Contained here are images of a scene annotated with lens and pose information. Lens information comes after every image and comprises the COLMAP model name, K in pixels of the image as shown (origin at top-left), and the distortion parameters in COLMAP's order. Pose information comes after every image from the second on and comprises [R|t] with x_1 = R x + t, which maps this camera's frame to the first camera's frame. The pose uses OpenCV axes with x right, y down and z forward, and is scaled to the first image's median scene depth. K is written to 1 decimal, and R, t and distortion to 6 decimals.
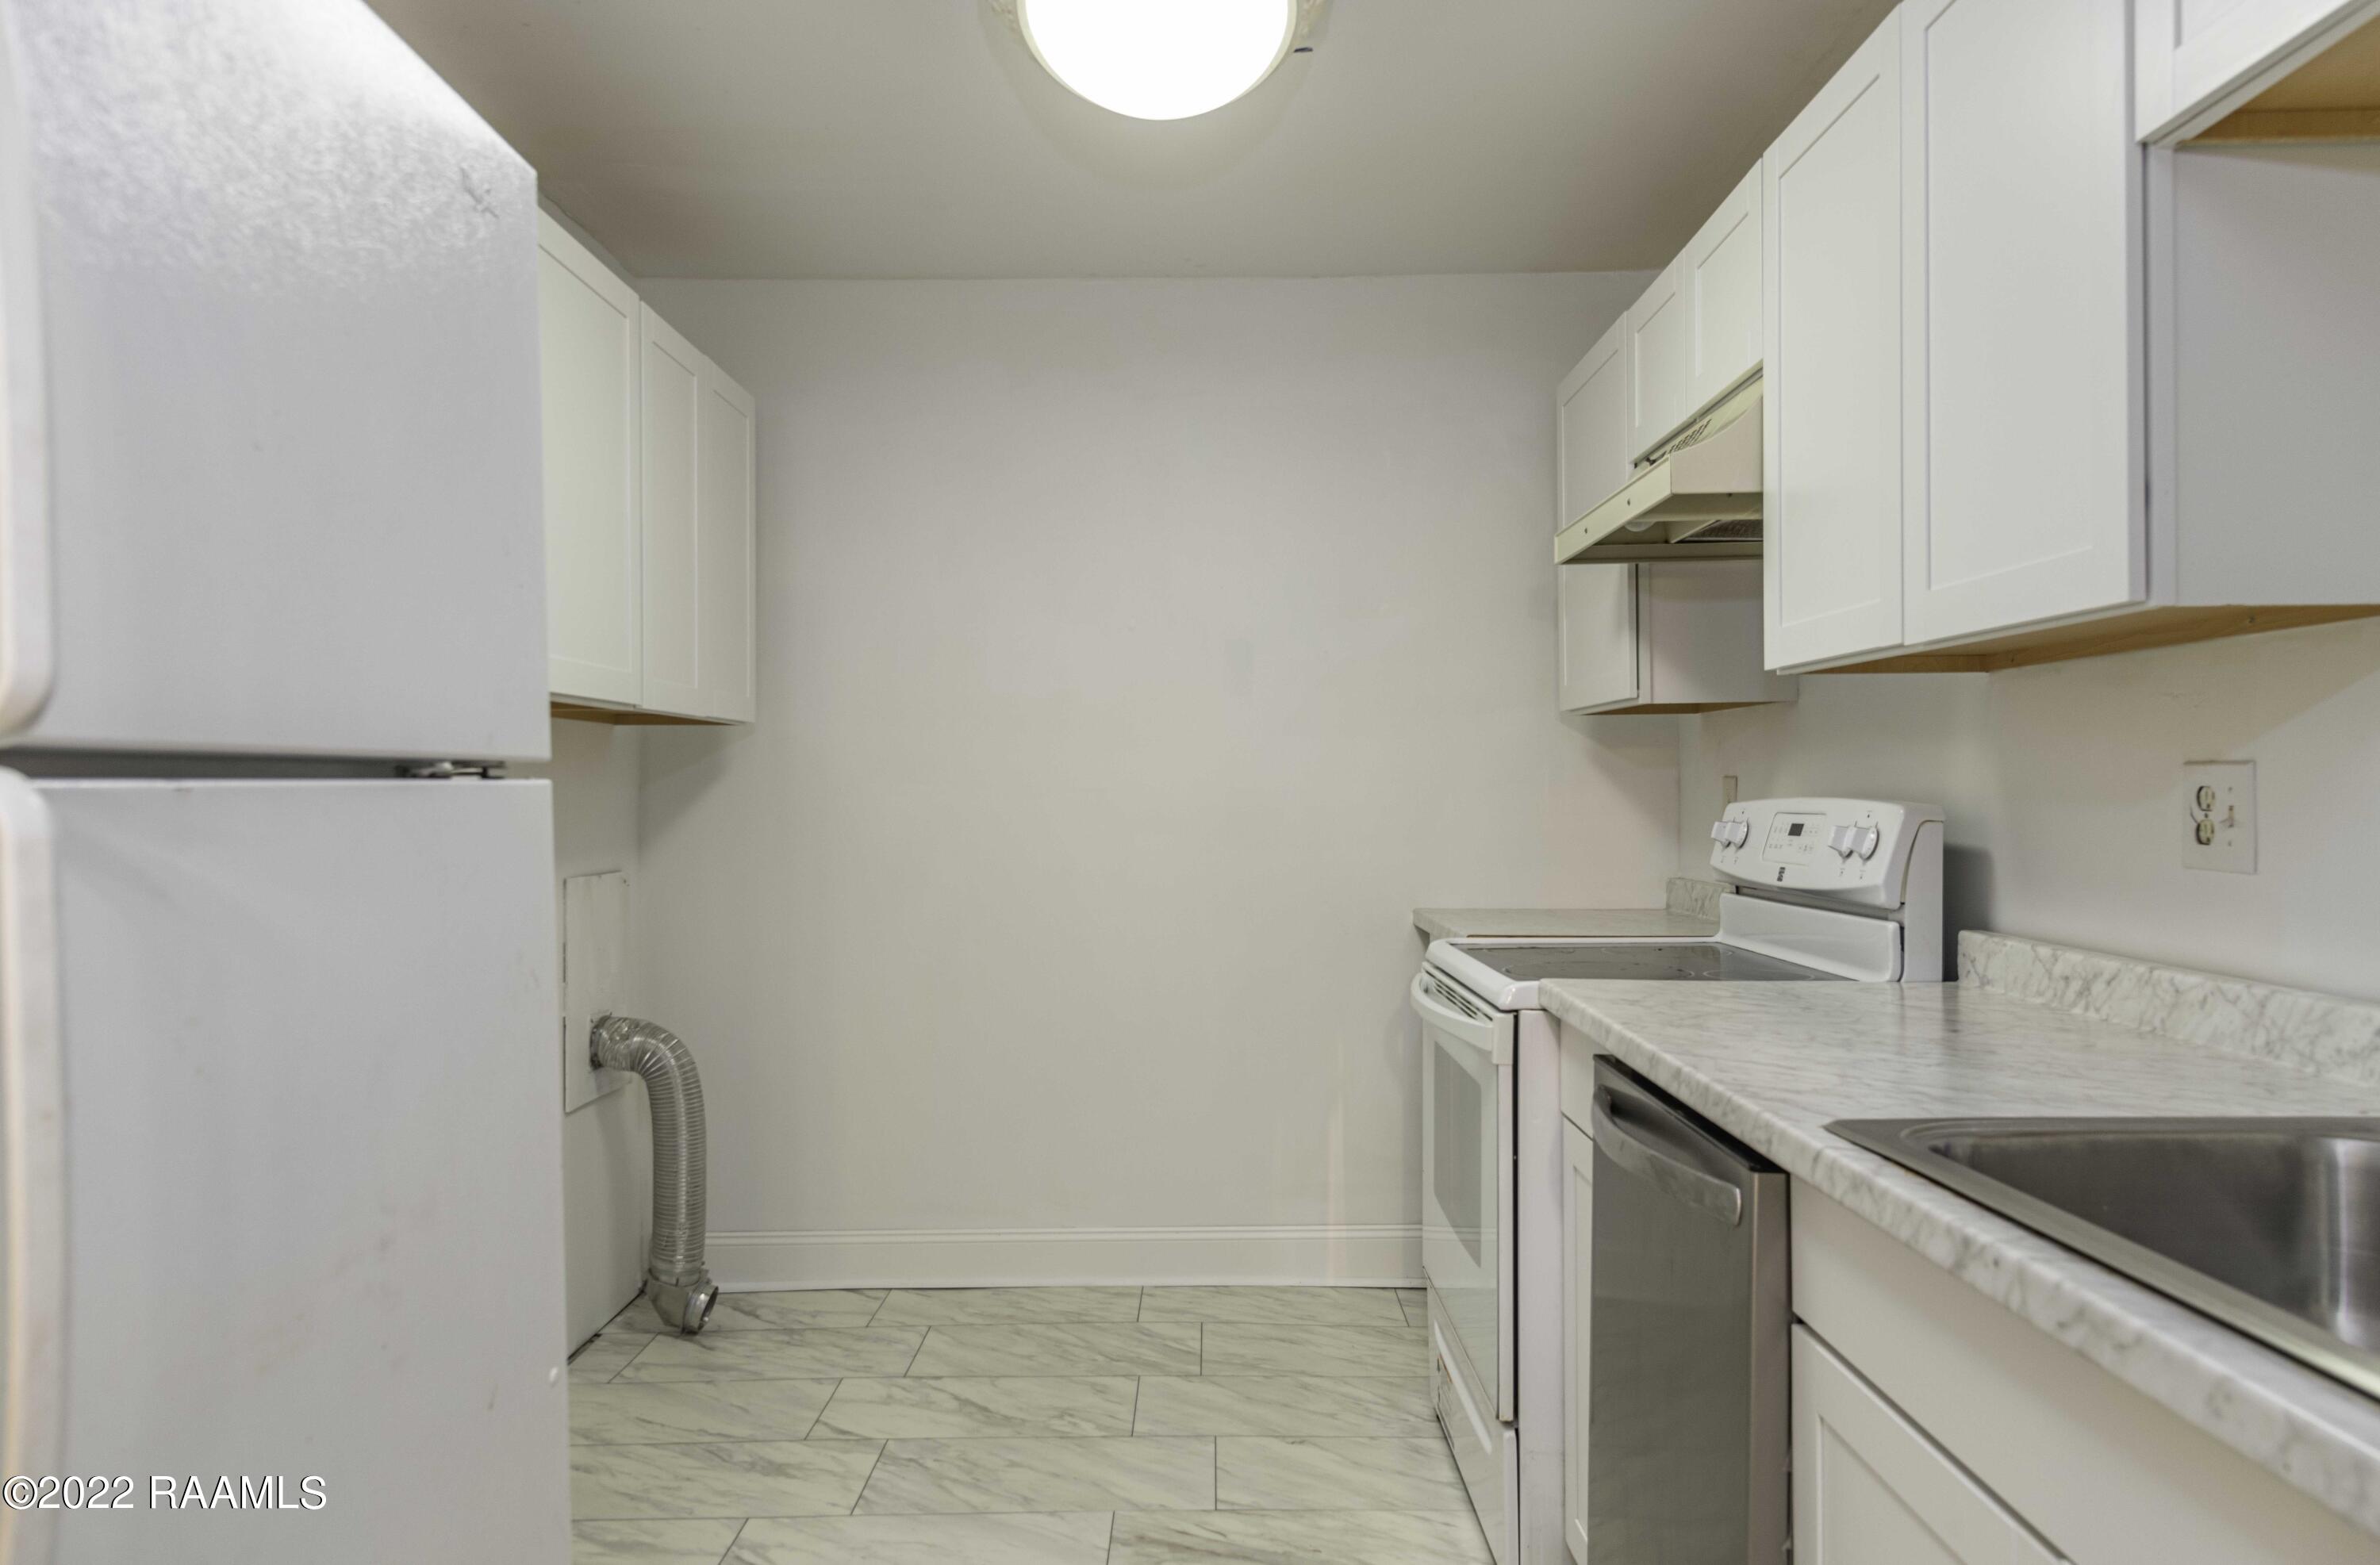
lens RADIAL K [[1636.4, 0, 1187.8], [0, 1636.4, 812.6], [0, 0, 1]] dist [0.006450, 0.000314]
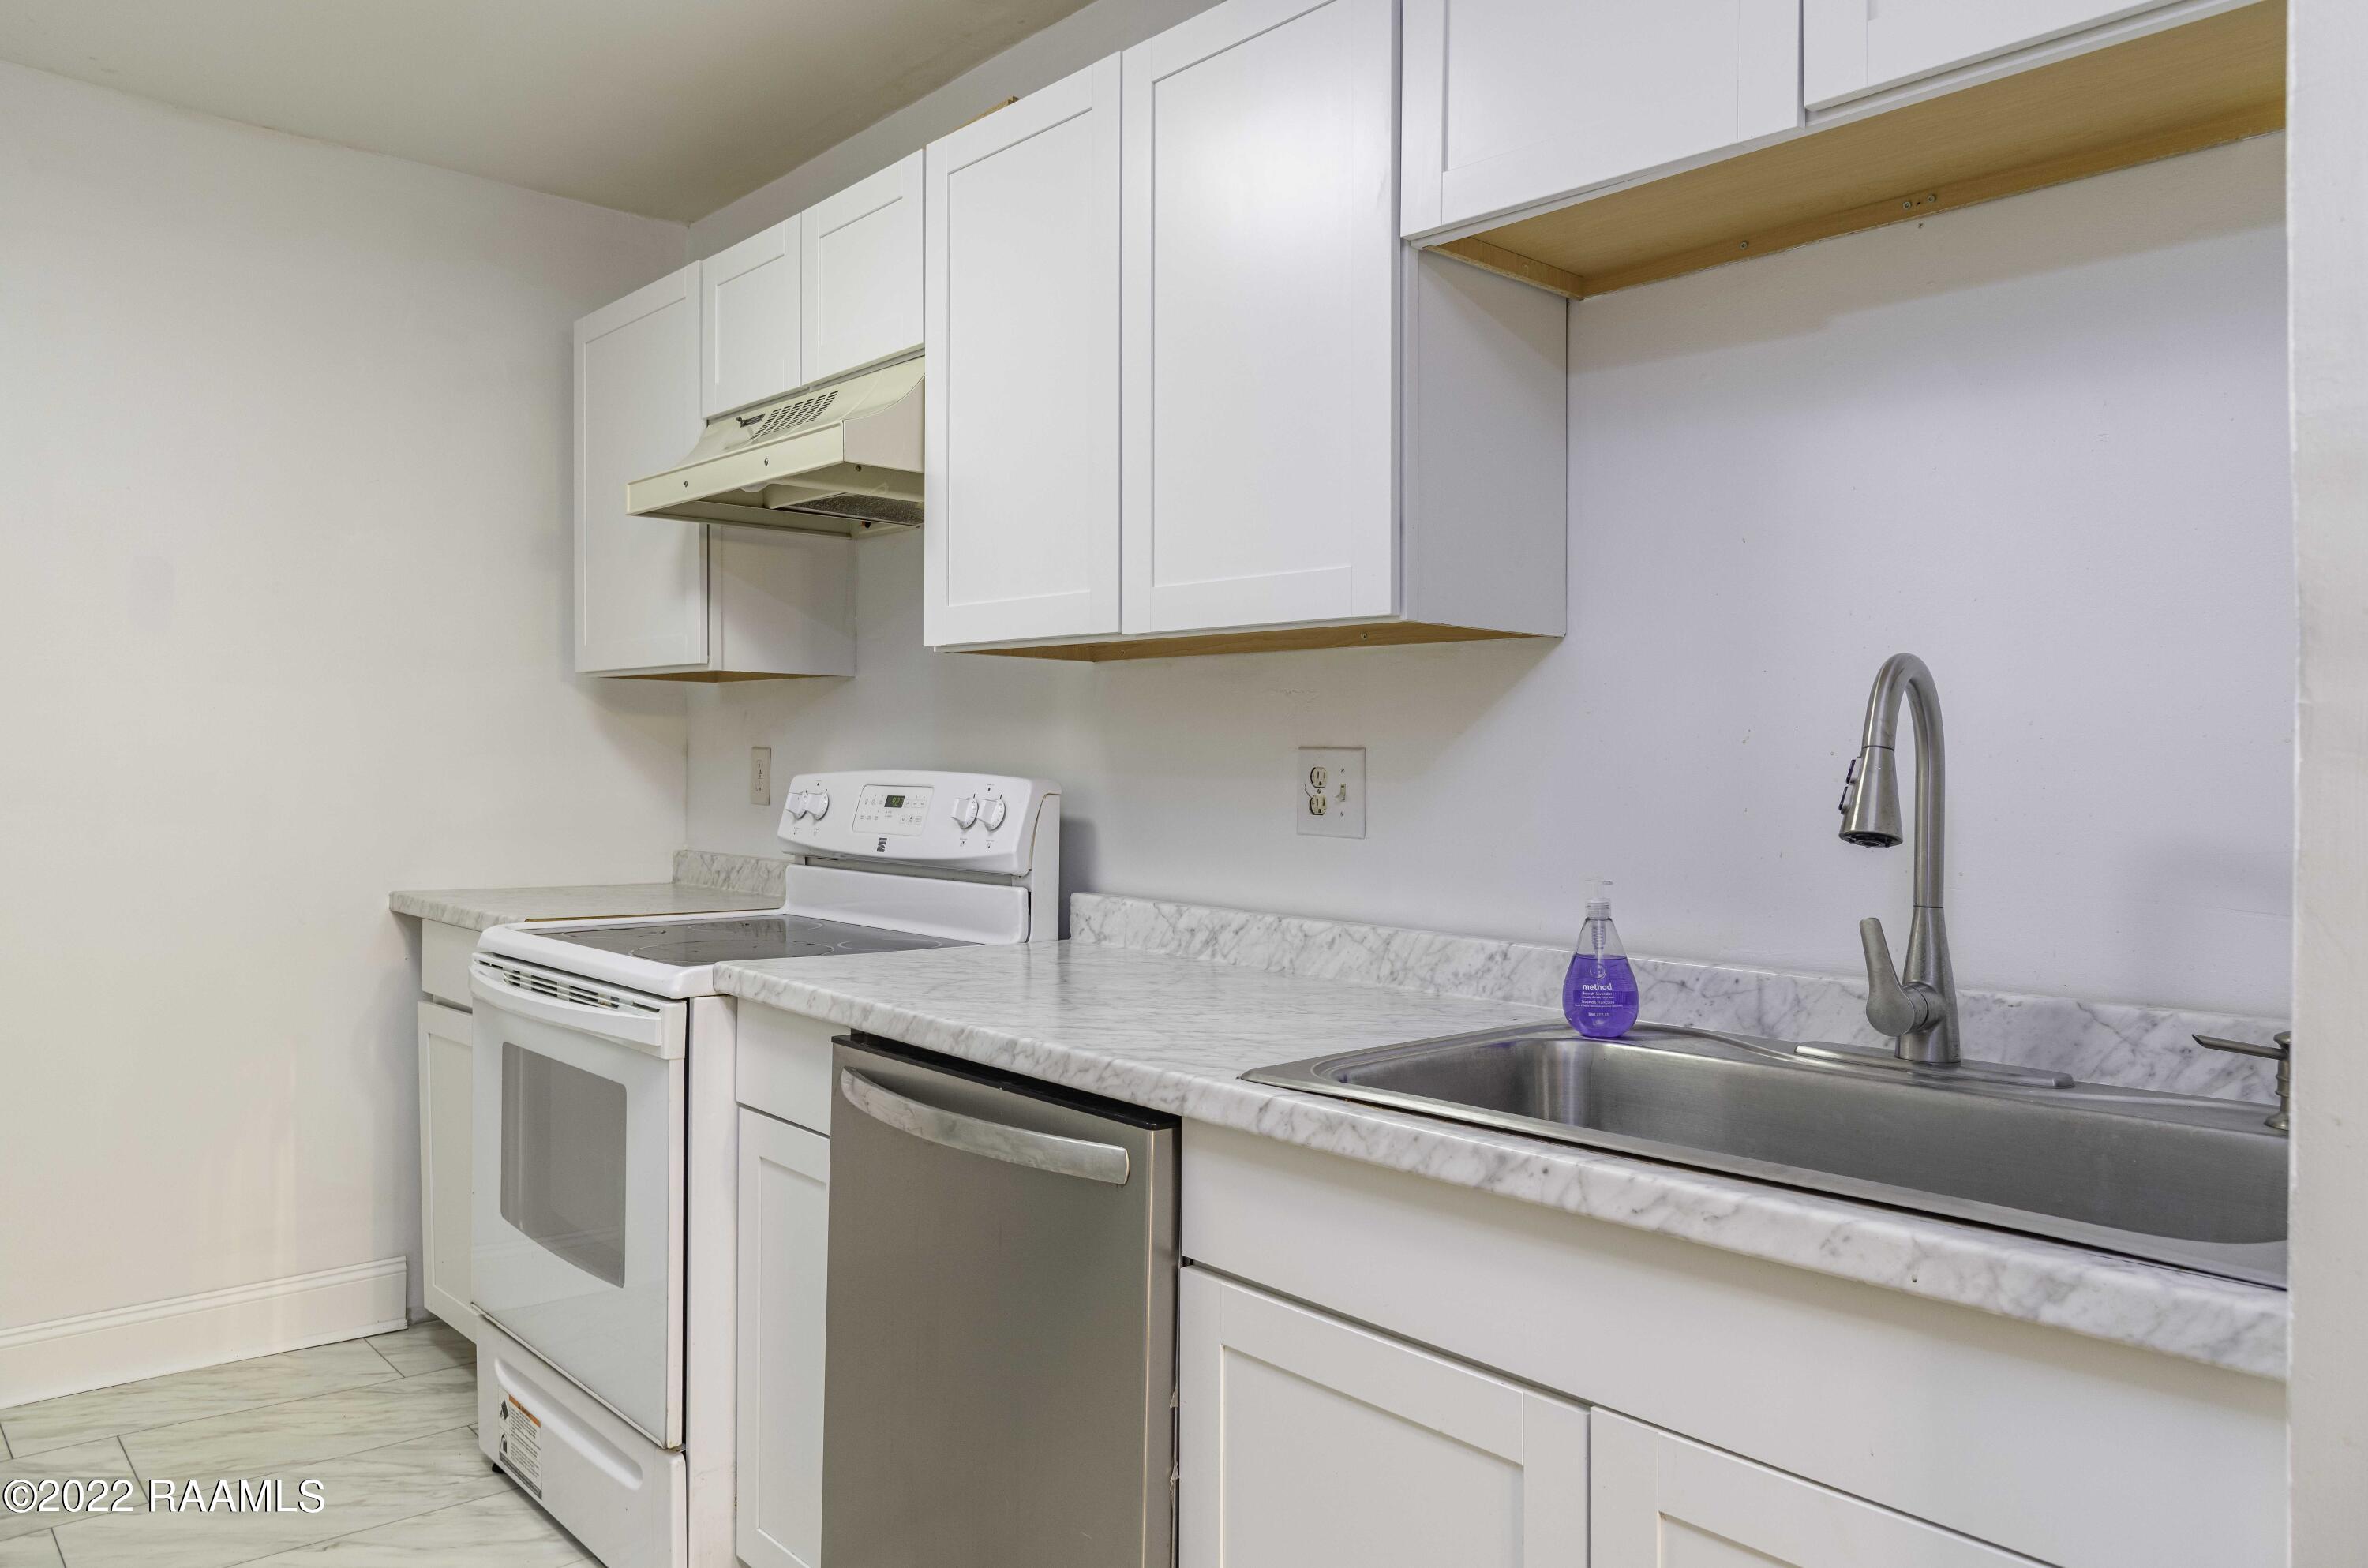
lens RADIAL K [[1625.7, 0, 1184.0], [0, 1625.7, 784.0], [0, 0, 1]] dist [-0.006973, -0.004221]
pose [[0.727282, 0.007259, 0.686301, -0.228636], [-0.008473, 0.999963, -0.001598, -0.000603], [-0.686287, -0.004653, 0.727316, 0.148086]]
